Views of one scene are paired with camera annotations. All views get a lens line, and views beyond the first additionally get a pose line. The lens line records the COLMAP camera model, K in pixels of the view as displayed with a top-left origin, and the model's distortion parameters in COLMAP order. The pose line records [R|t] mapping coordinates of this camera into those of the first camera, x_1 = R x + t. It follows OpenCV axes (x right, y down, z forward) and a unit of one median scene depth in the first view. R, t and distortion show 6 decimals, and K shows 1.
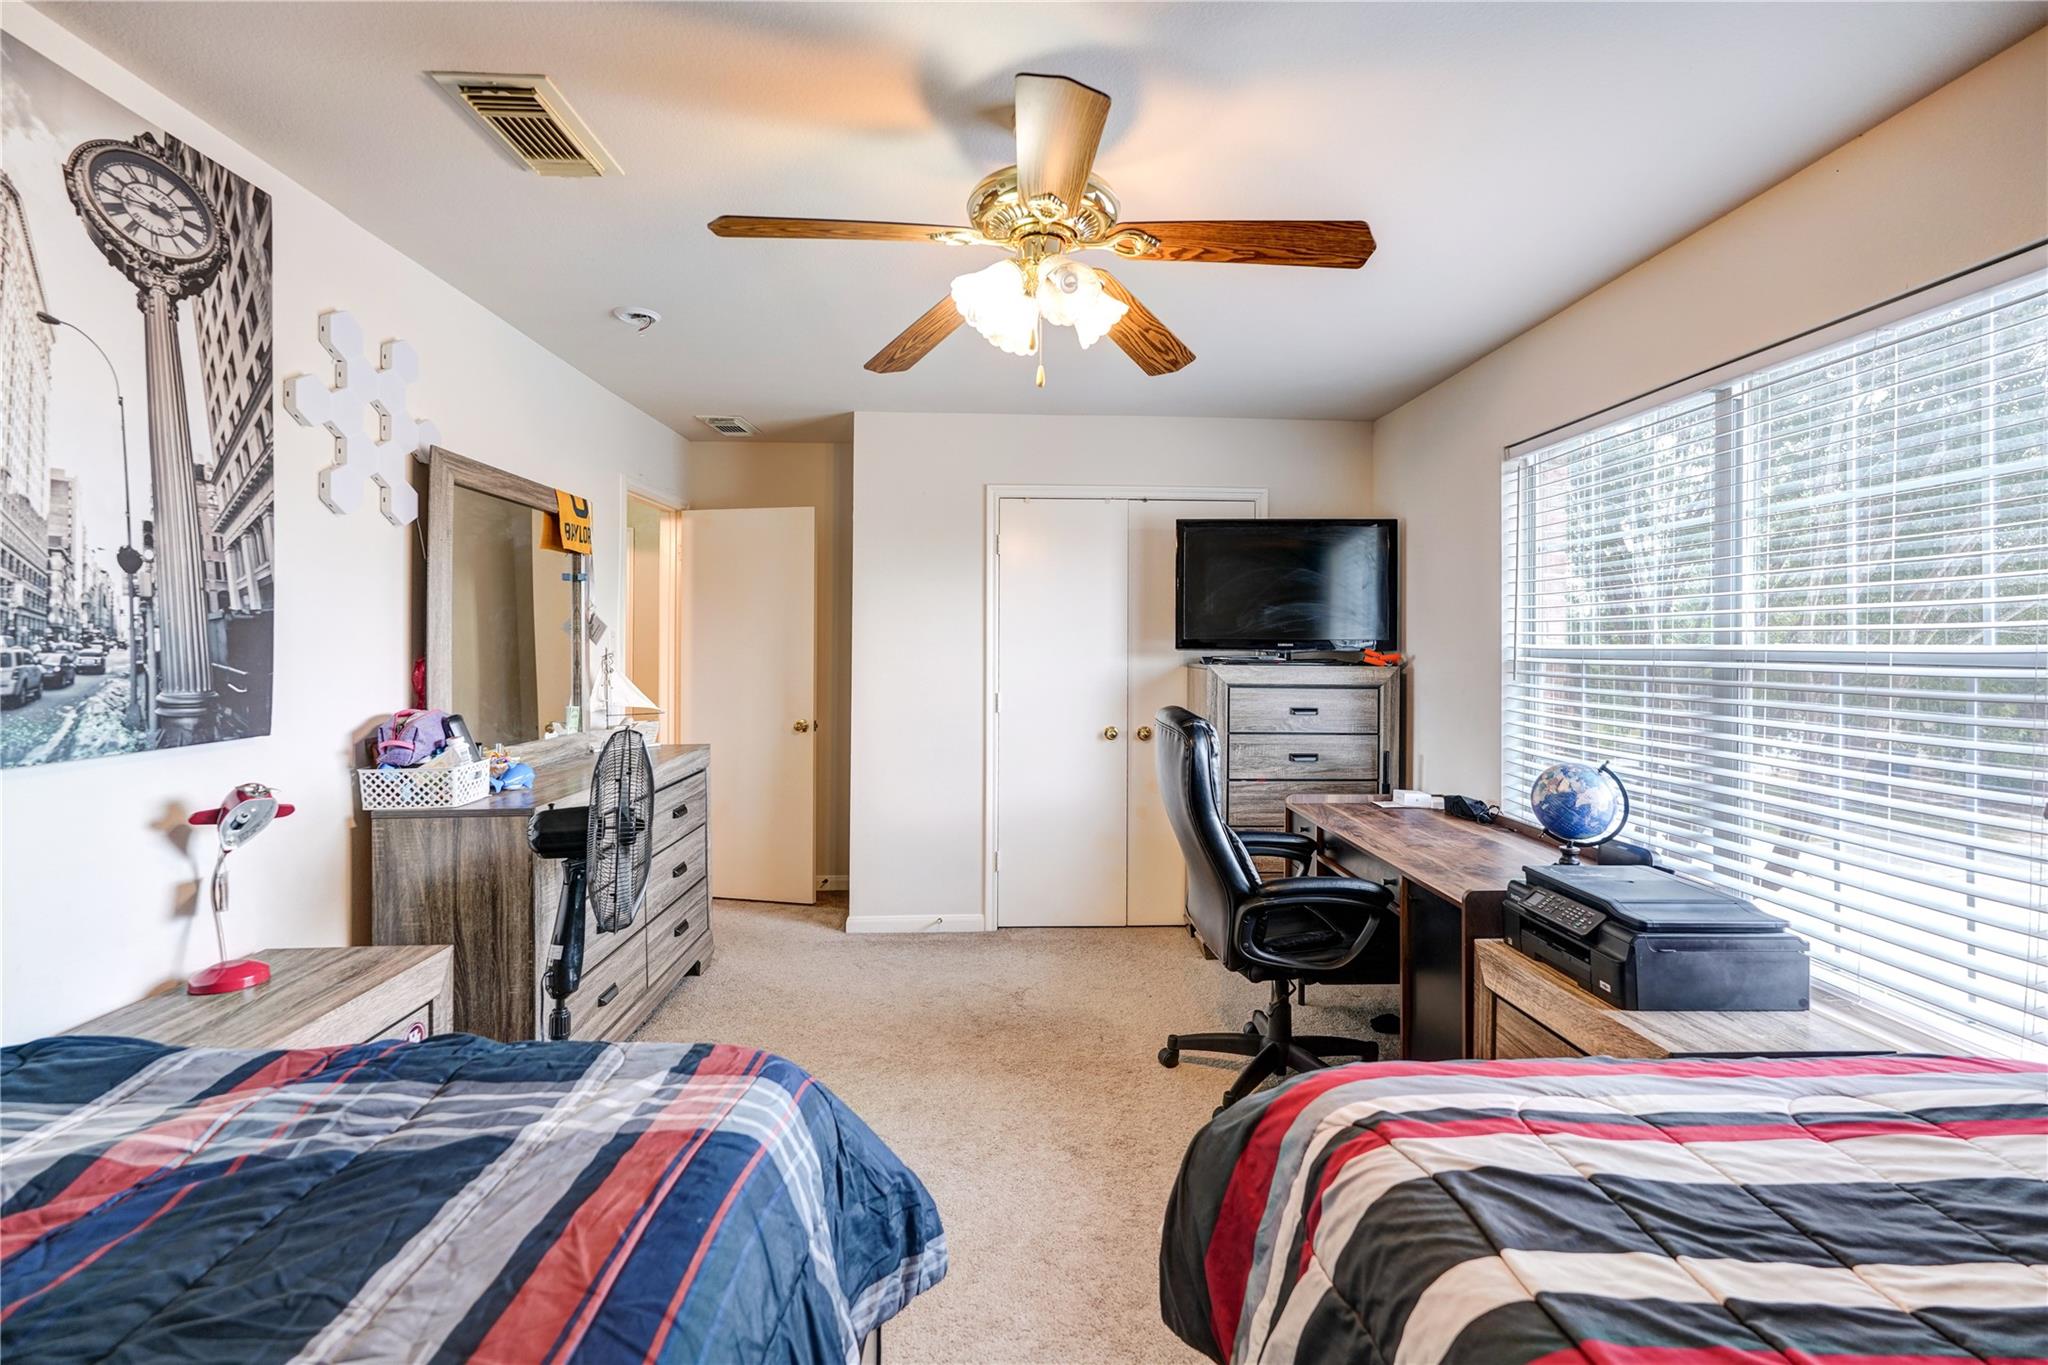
lens RADIAL K [[924.4, 0, 1025.1], [0, 924.4, 650.3], [0, 0, 1]] dist [-0.001021, 0.000240]
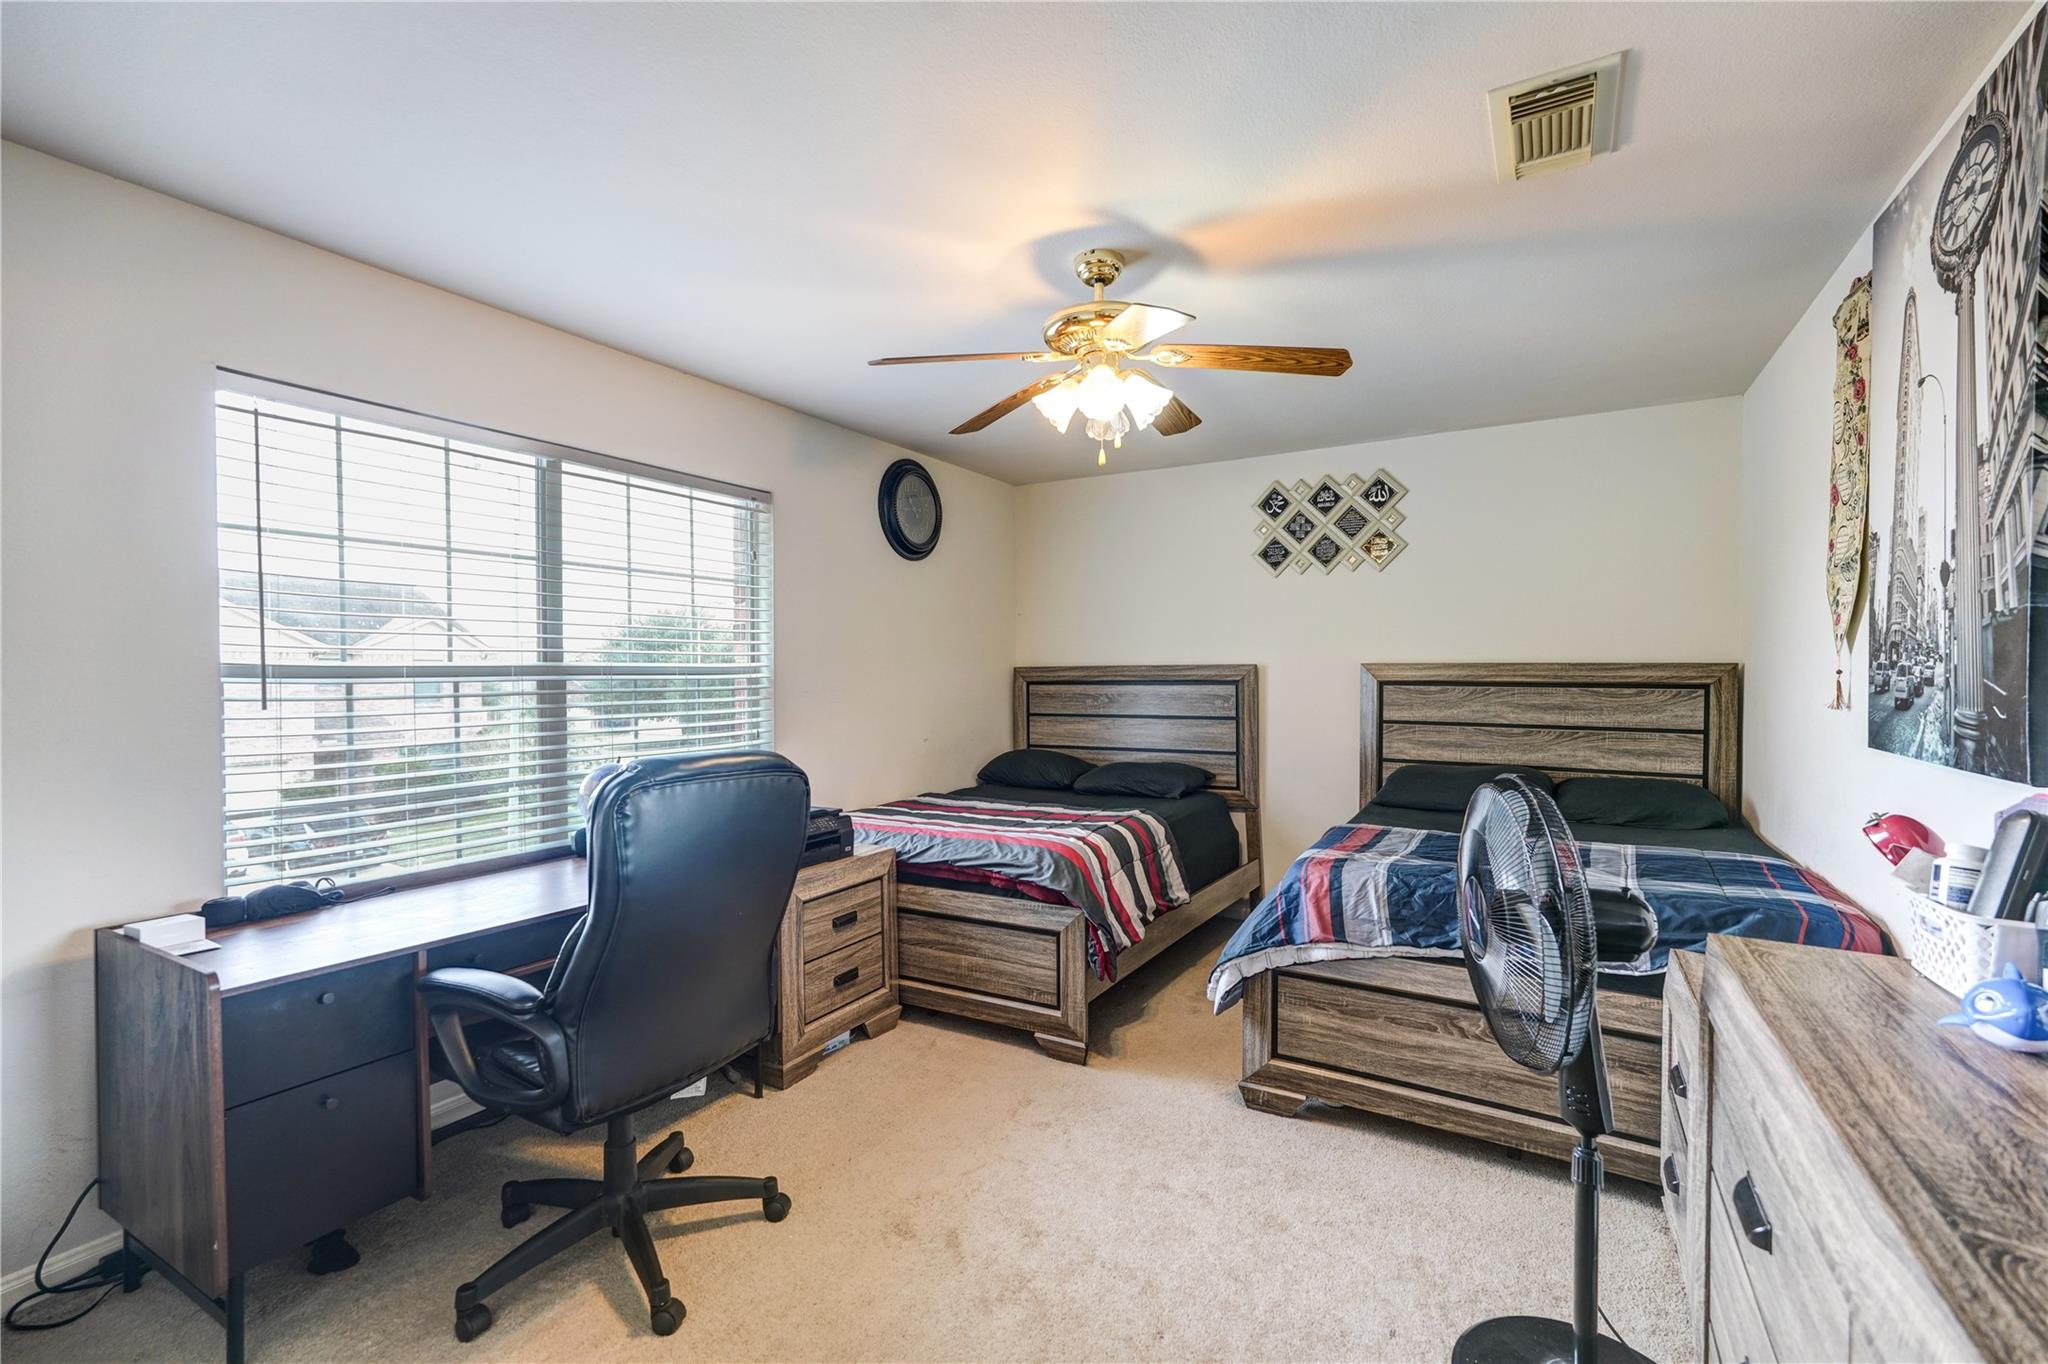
lens RADIAL K [[896.5, 0, 1036.8], [0, 896.5, 683.4], [0, 0, 1]] dist [0.006422, 0.000254]
pose [[-0.849704, -0.009623, 0.527171, -0.586597], [0.000492, 0.999819, 0.019044, 0.002164], [-0.527259, 0.016441, -0.849546, 2.143574]]
